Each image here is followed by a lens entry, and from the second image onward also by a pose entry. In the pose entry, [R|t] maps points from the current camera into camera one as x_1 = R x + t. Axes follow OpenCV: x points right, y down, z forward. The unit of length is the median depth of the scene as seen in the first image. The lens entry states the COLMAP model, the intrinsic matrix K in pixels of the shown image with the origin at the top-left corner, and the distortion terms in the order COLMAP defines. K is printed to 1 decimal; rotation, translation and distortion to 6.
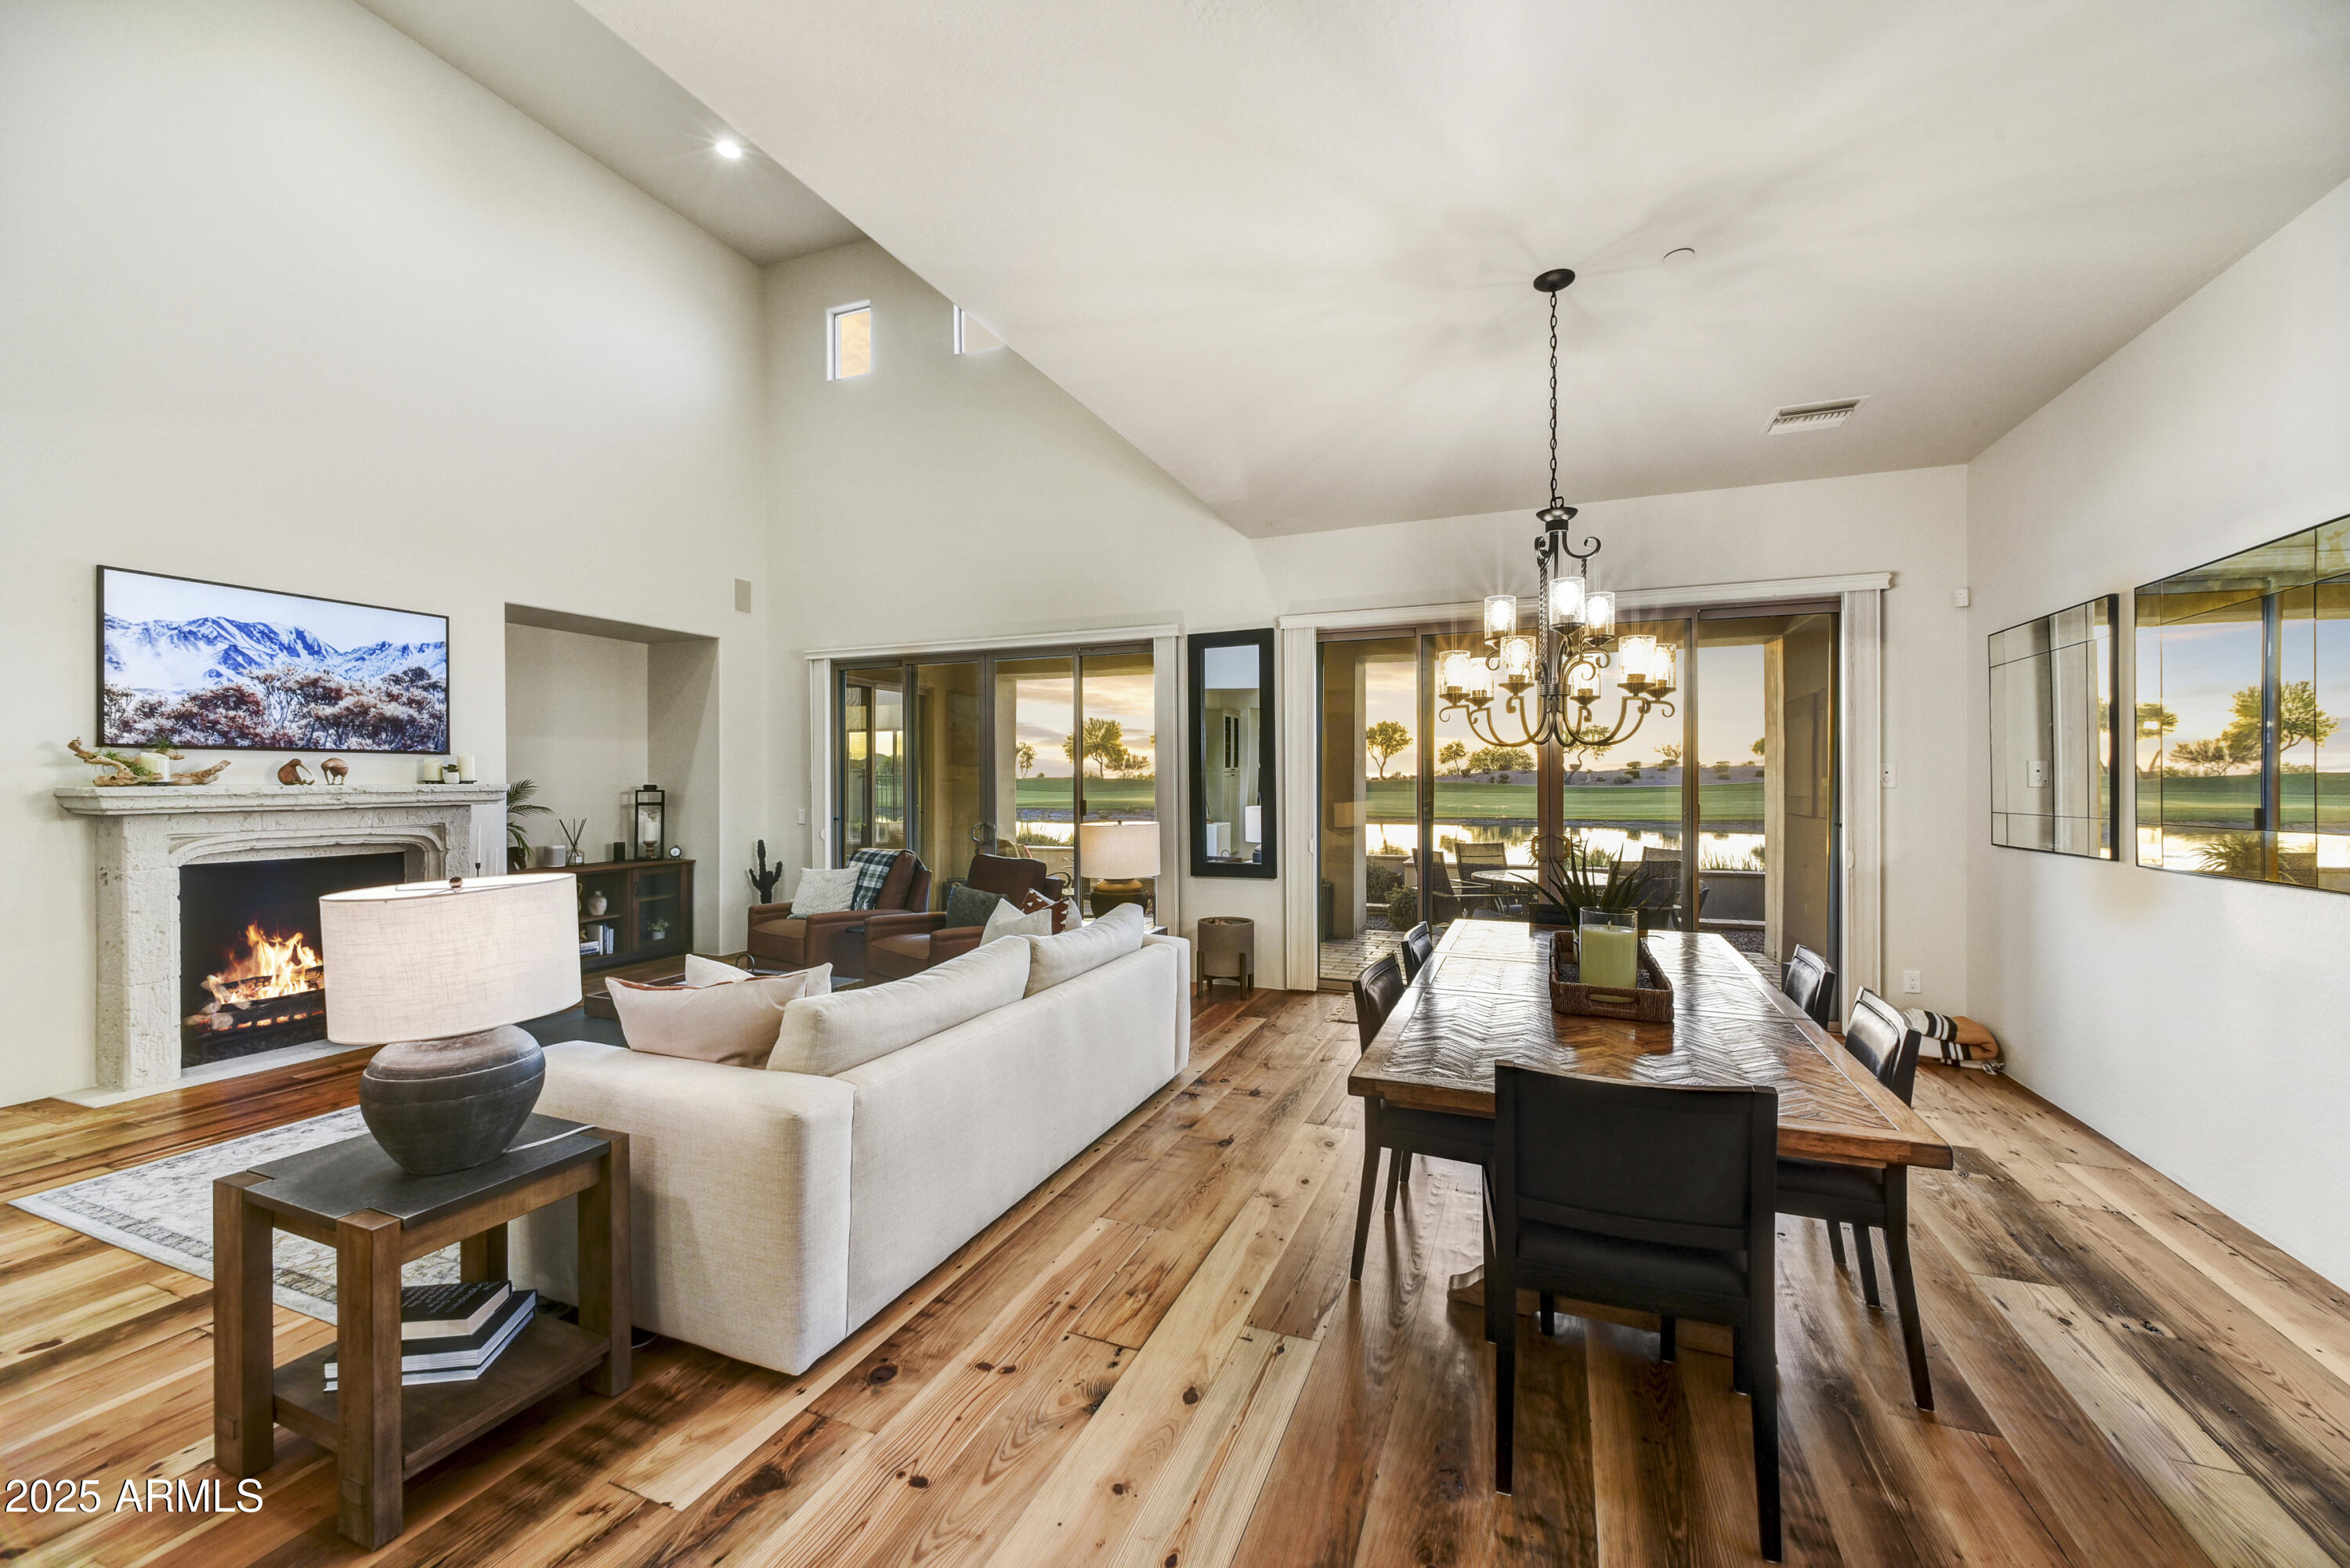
lens RADIAL K [[931.0, 0, 1167.6], [0, 931.0, 776.8], [0, 0, 1]] dist [0.000818, -0.000342]
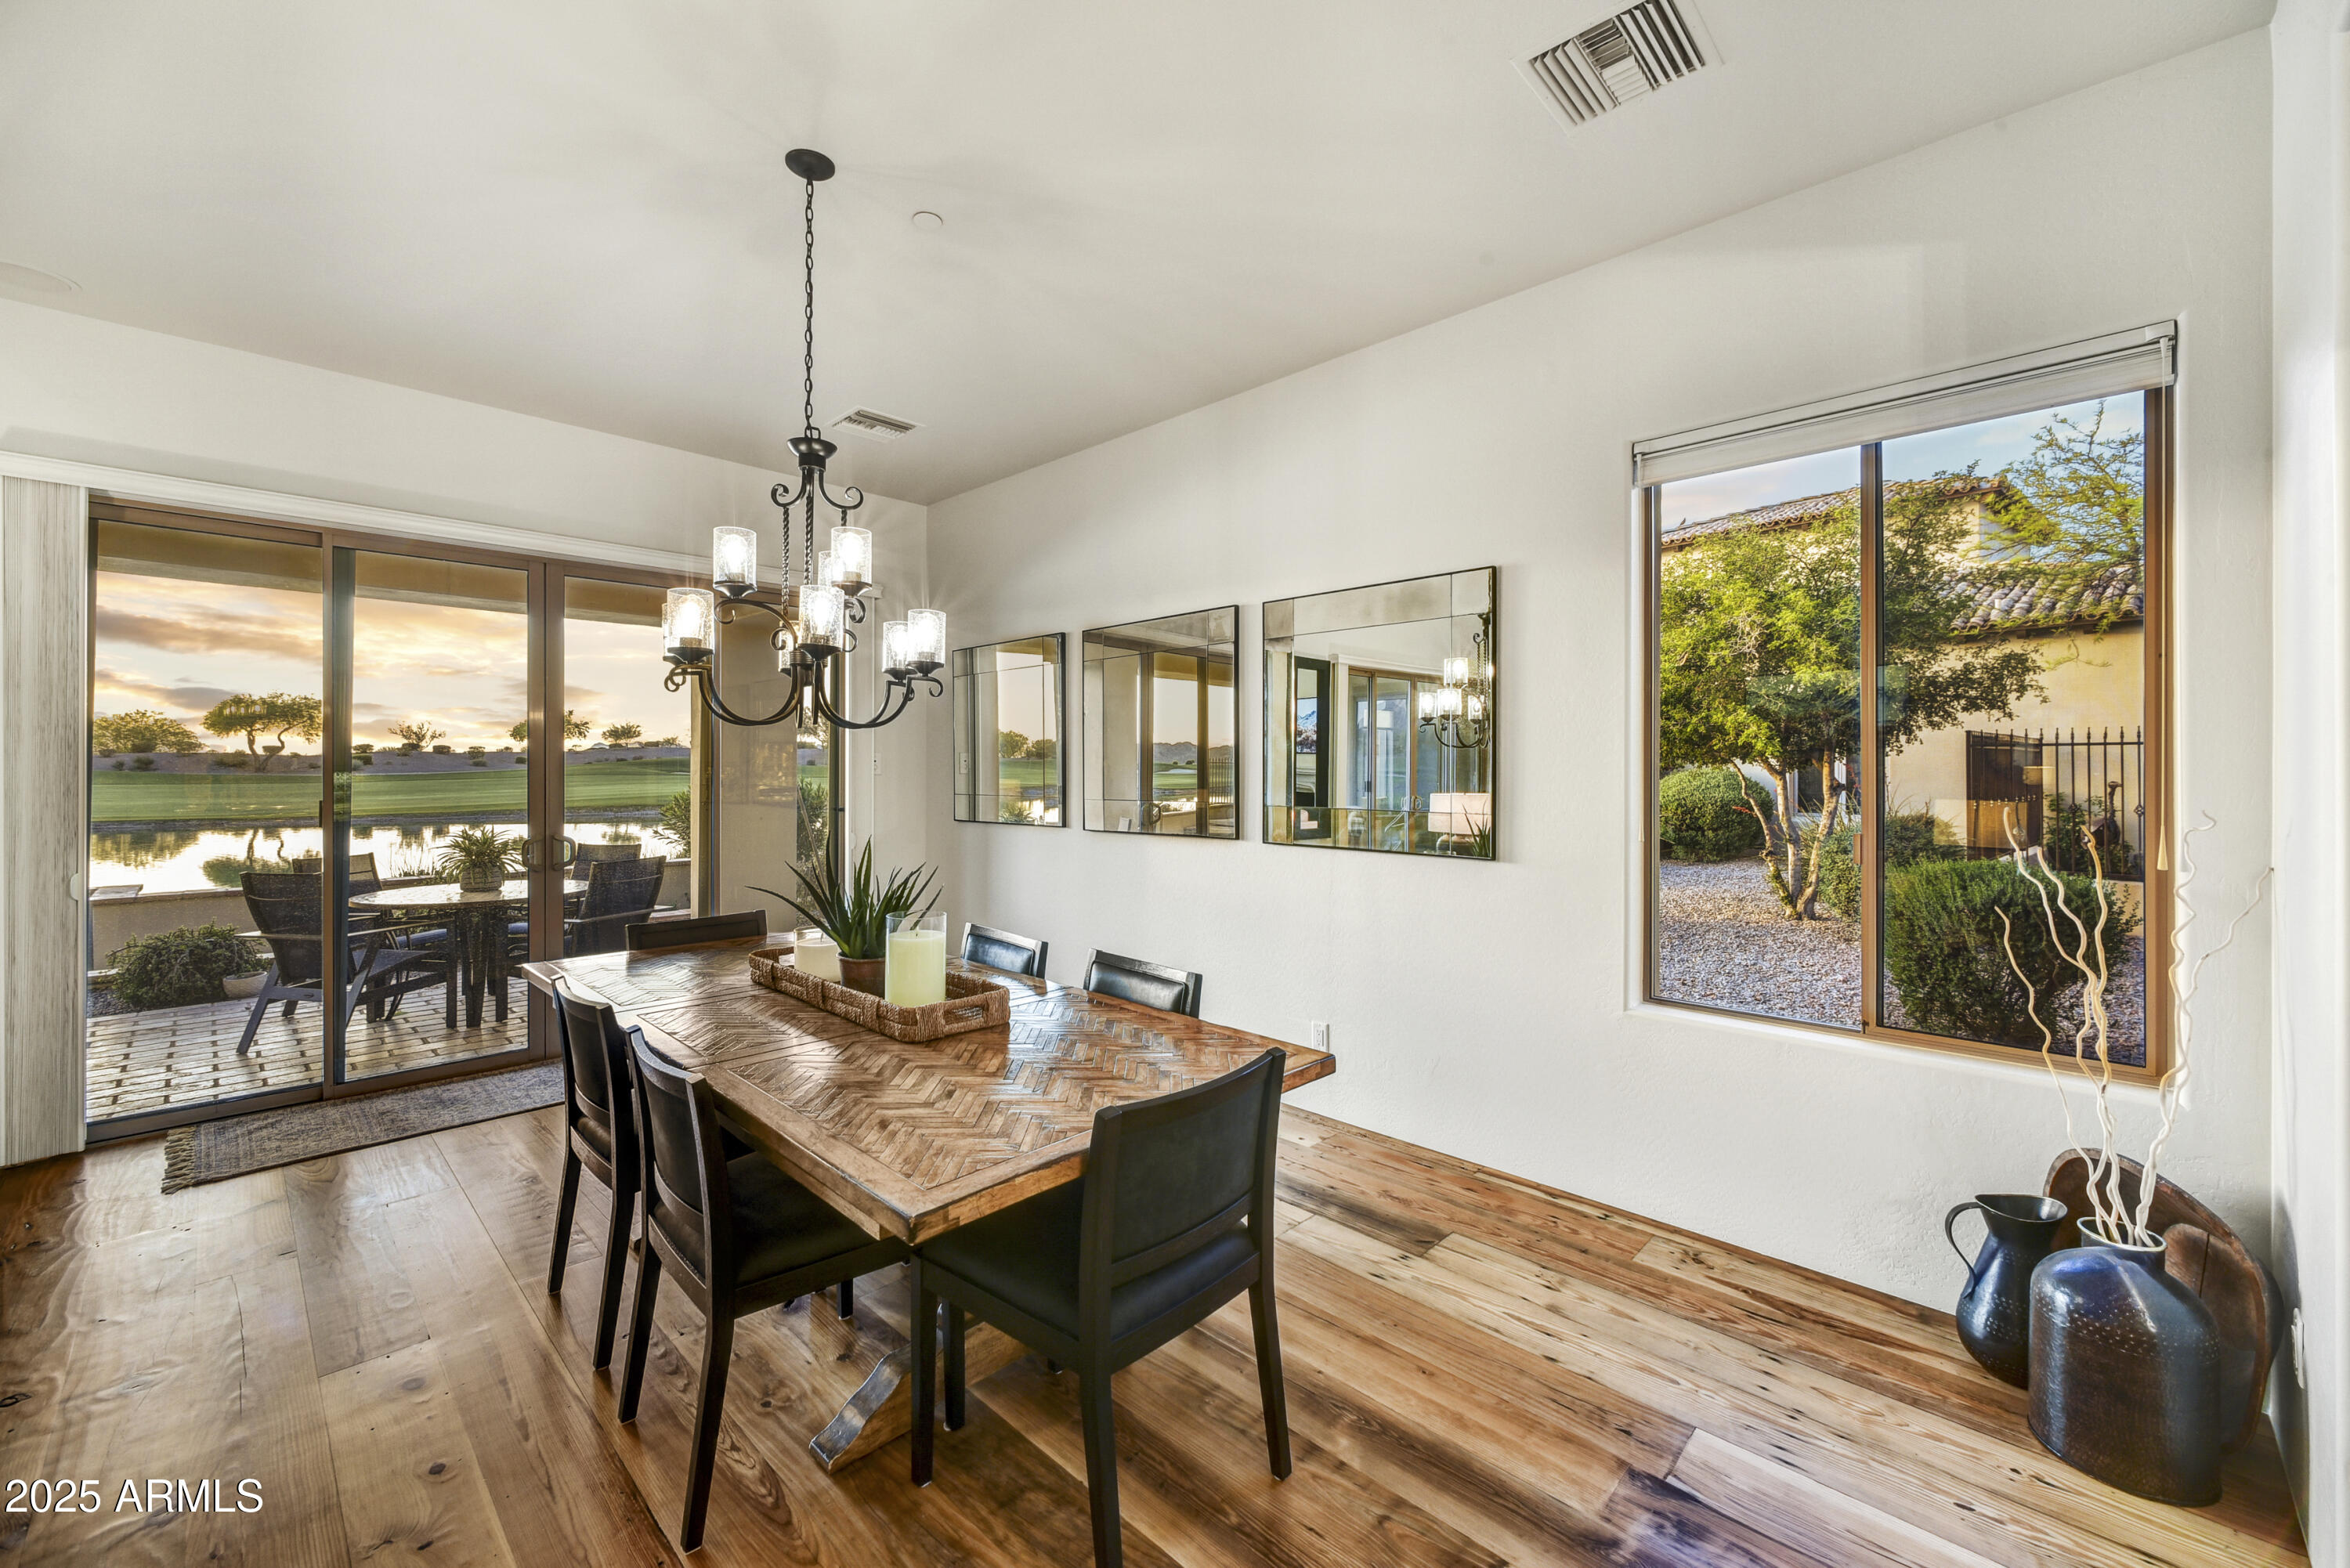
lens RADIAL K [[931.0, 0, 1187.7], [0, 931.0, 769.8], [0, 0, 1]] dist [0.000818, -0.000342]
pose [[0.382141, -0.002202, 0.924101, -0.136691], [-0.003891, 0.999984, 0.003992, -0.000432], [-0.924096, -0.005121, 0.382126, 0.236713]]
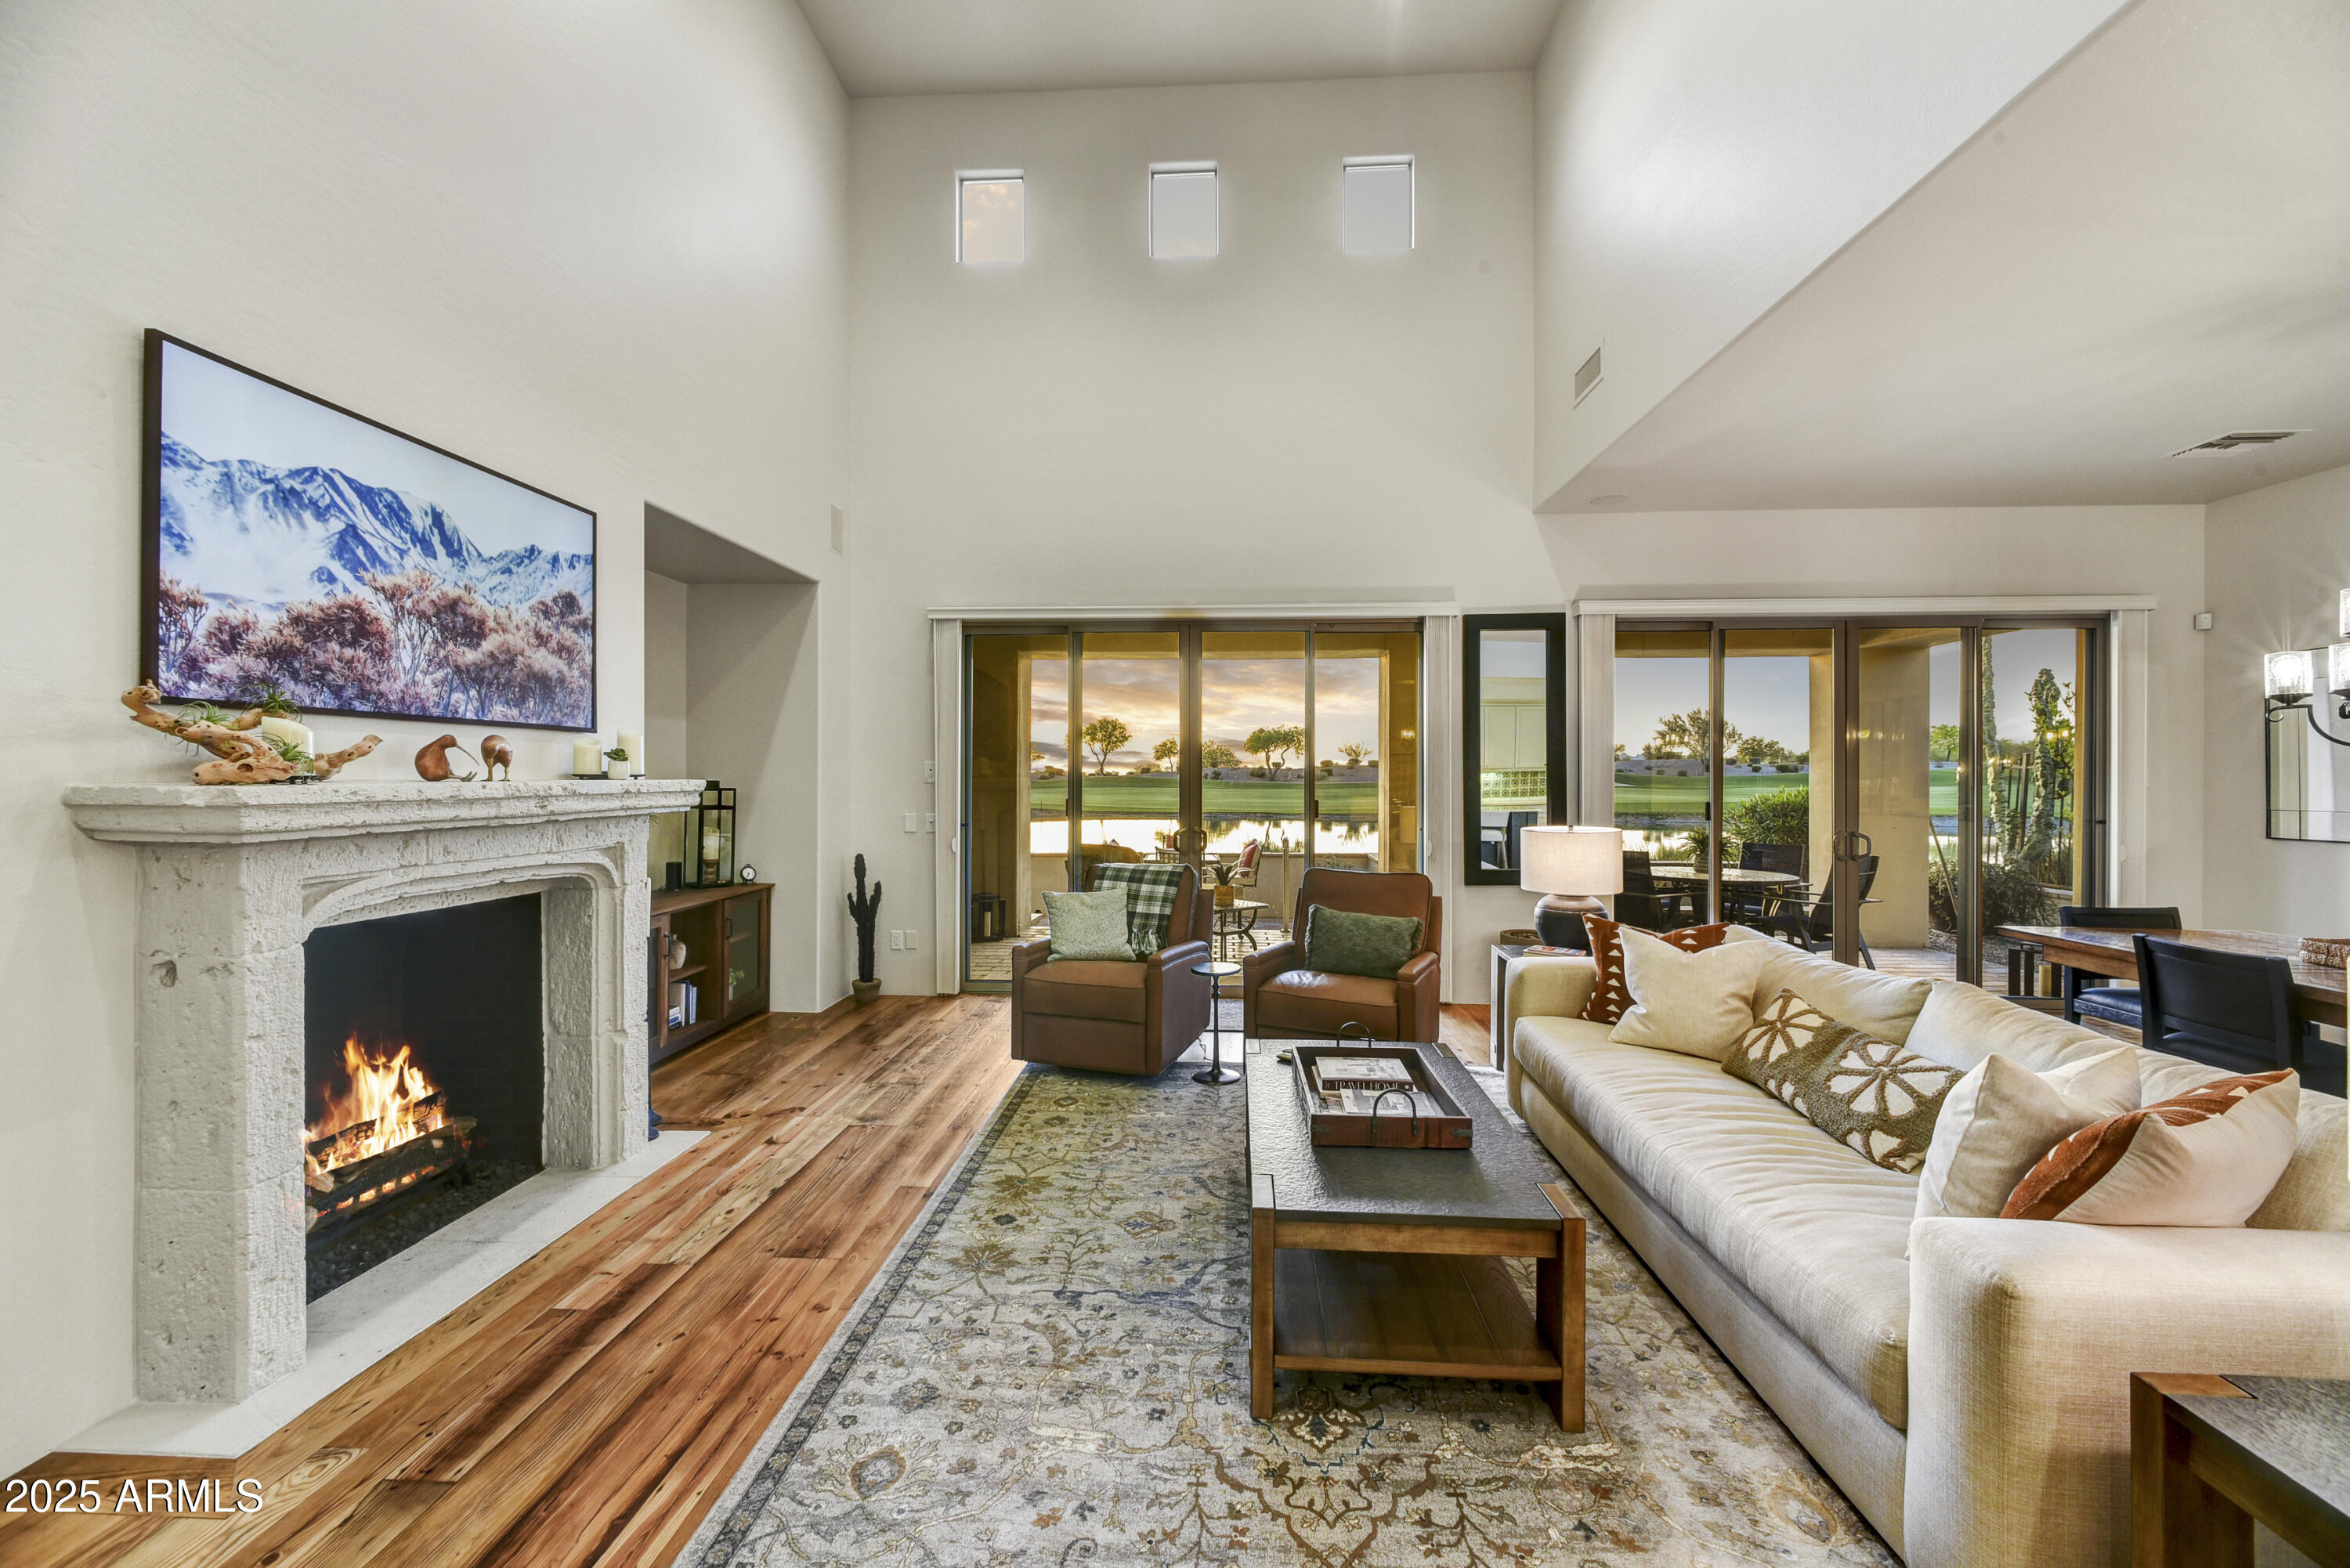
lens RADIAL K [[931.0, 0, 1180.0], [0, 931.0, 791.4], [0, 0, 1]] dist [0.000818, -0.000342]
pose [[0.946459, -0.002614, 0.322813, -0.703140], [-0.003717, 0.999813, 0.018997, 0.000840], [-0.322802, -0.019180, 0.946272, 0.321177]]
